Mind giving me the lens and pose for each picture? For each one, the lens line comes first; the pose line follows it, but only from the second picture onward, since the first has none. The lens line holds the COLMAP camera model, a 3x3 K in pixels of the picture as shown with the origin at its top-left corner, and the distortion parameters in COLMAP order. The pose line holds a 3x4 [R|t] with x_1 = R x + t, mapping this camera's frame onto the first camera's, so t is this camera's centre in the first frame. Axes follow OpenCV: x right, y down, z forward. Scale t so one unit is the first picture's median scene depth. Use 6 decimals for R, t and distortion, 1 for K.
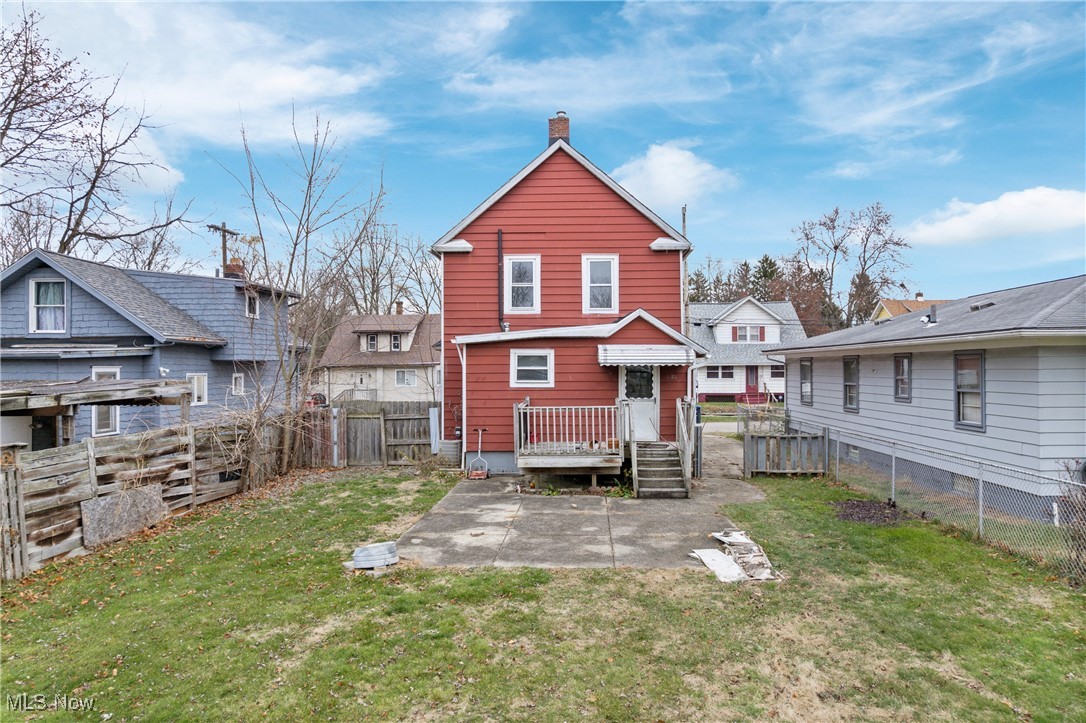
lens RADIAL K [[733.8, 0, 543.0], [0, 733.8, 361.5], [0, 0, 1]] dist [-0.032730, 0.002692]
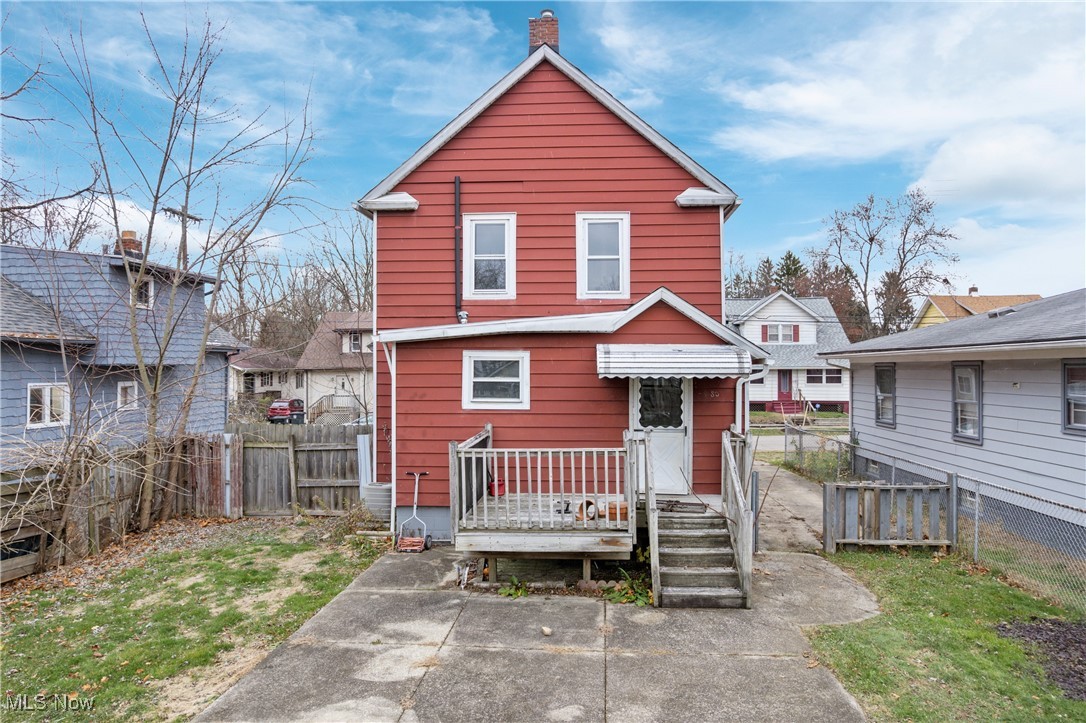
lens RADIAL K [[733.8, 0, 543.0], [0, 733.8, 361.5], [0, 0, 1]] dist [-0.032730, 0.002692]
pose [[0.999794, 0.002267, -0.020152, 0.036202], [-0.002292, 0.999997, -0.001204, -0.005961], [0.020149, 0.001249, 0.999796, 0.315877]]
